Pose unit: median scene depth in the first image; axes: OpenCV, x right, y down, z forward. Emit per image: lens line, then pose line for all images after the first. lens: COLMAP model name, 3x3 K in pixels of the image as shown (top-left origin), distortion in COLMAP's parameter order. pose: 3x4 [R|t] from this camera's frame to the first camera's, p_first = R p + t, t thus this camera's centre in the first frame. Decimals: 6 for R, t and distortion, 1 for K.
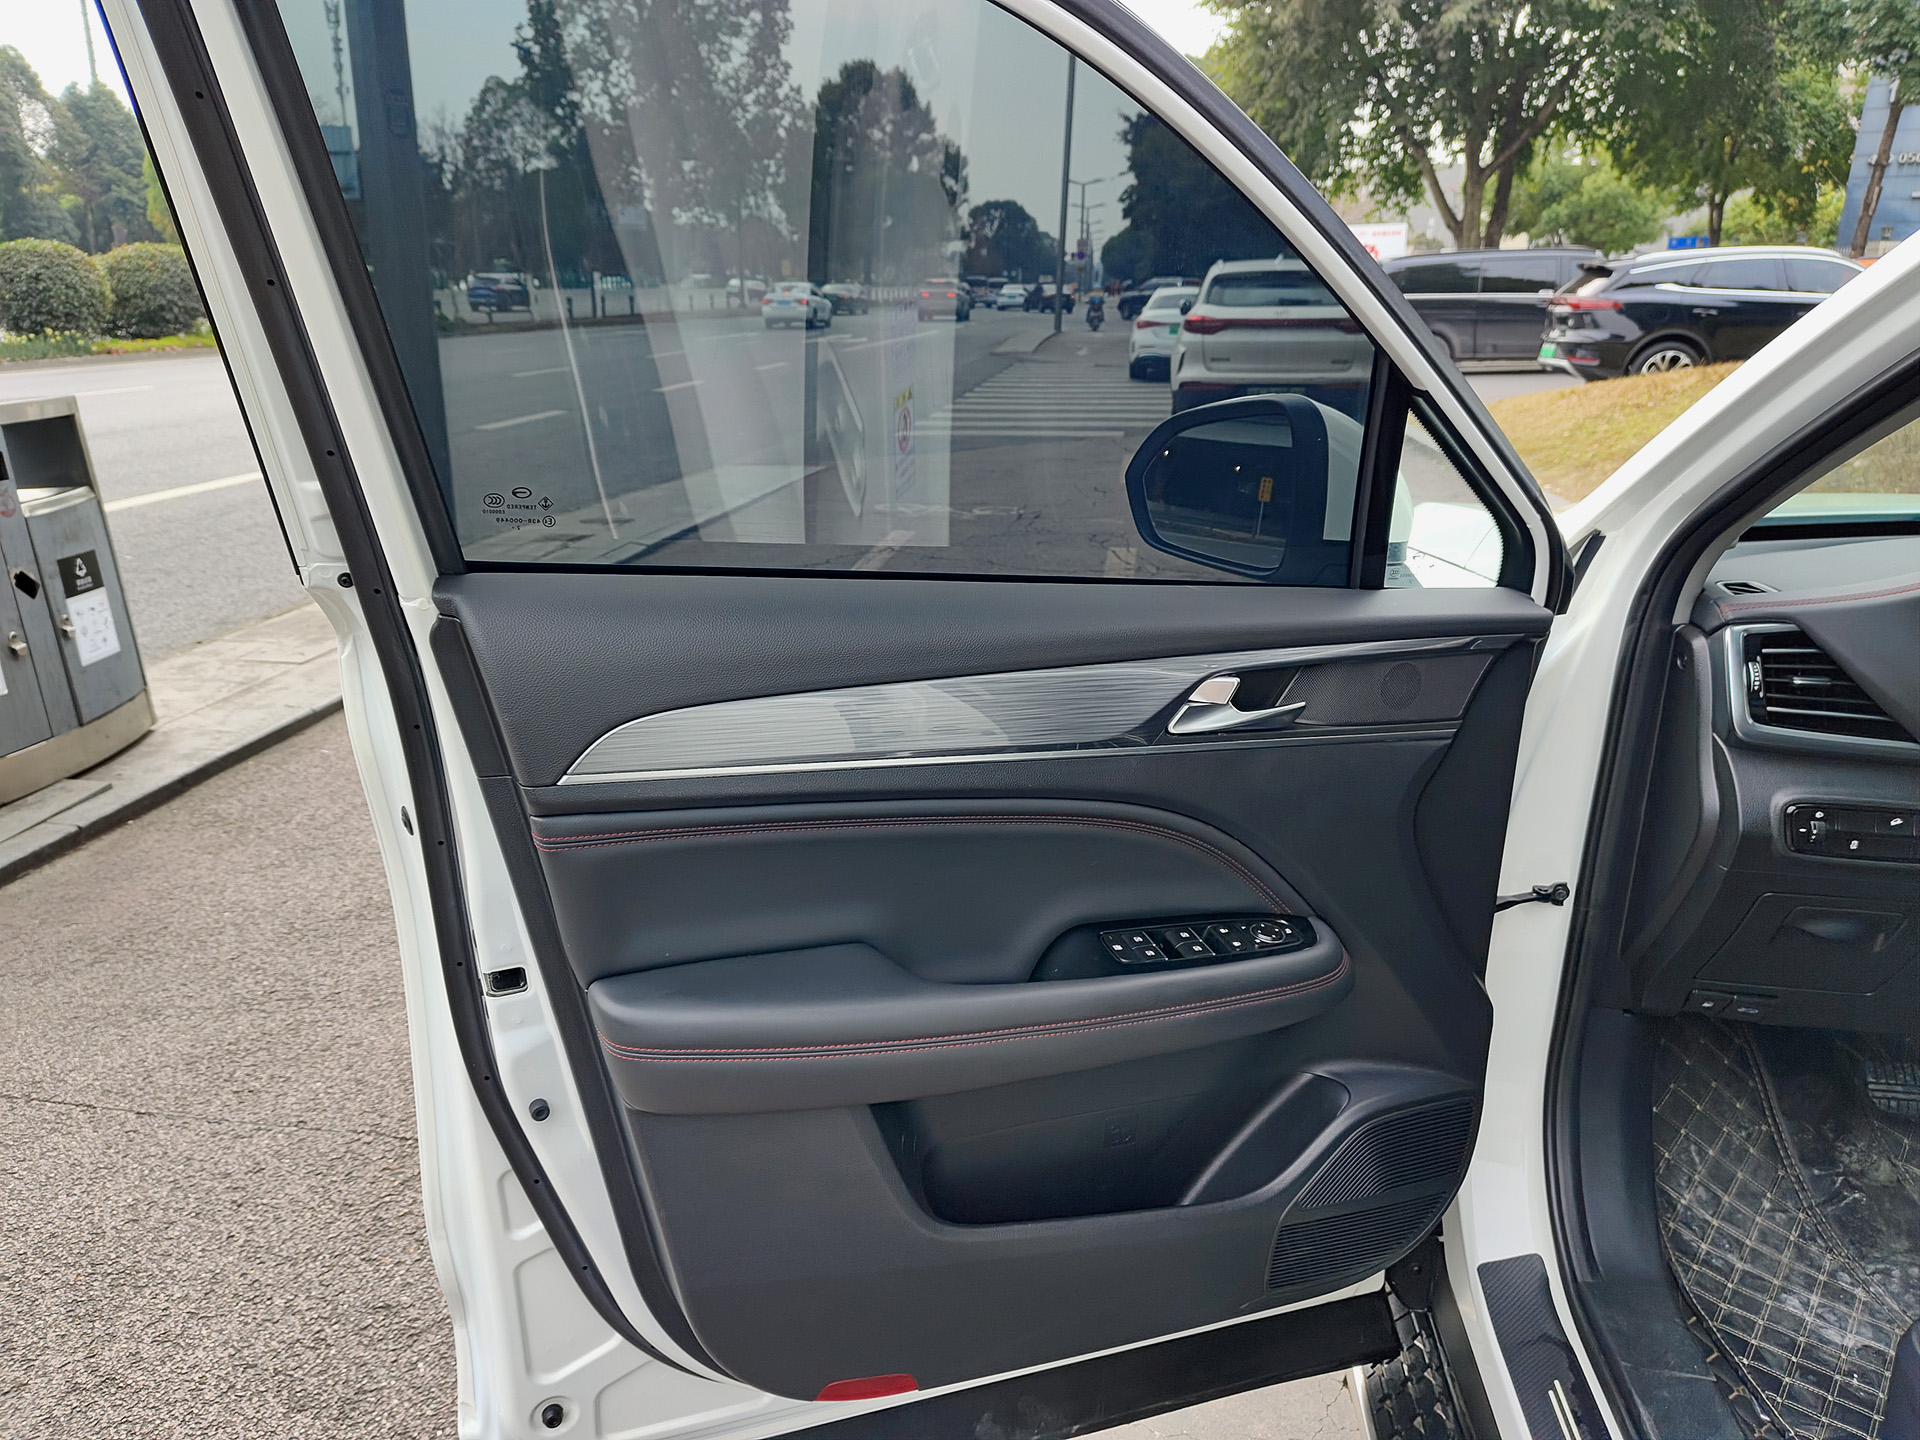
lens RADIAL K [[1336.3, 0, 955.9], [0, 1336.3, 765.0], [0, 0, 1]] dist [-0.003781, -0.018333]
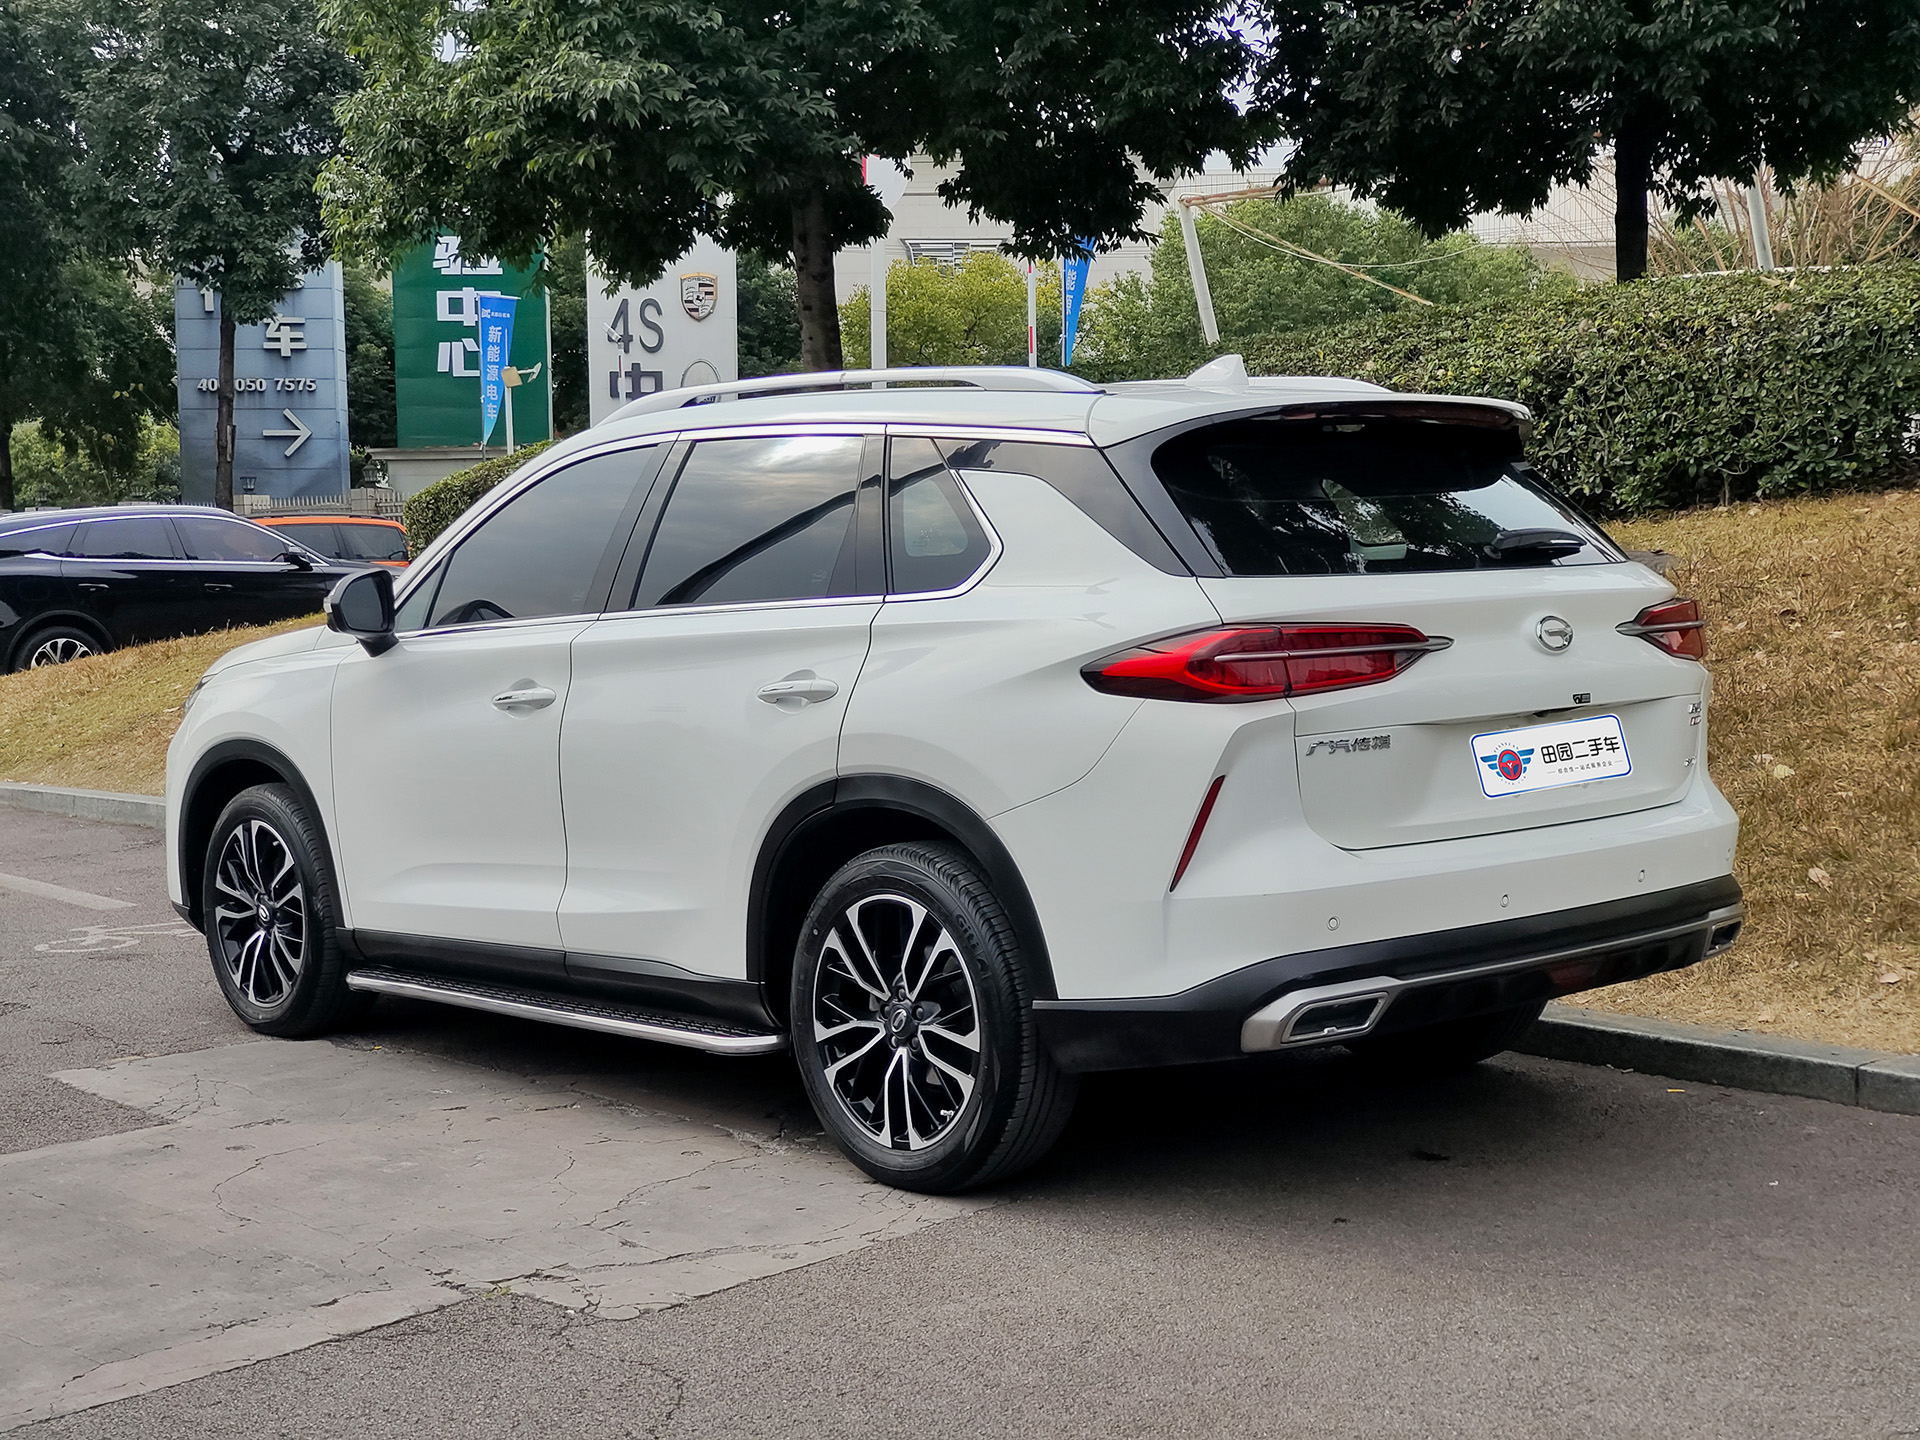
lens RADIAL K [[2547.4, 0, 958.6], [0, 2547.4, 874.8], [0, 0, 1]] dist [0.049899, -0.022470]
pose [[0.654015, -0.111183, 0.748266, -0.064839], [0.276806, 0.955716, -0.099932, 0.028882], [-0.704019, 0.272481, 0.655829, -0.076677]]
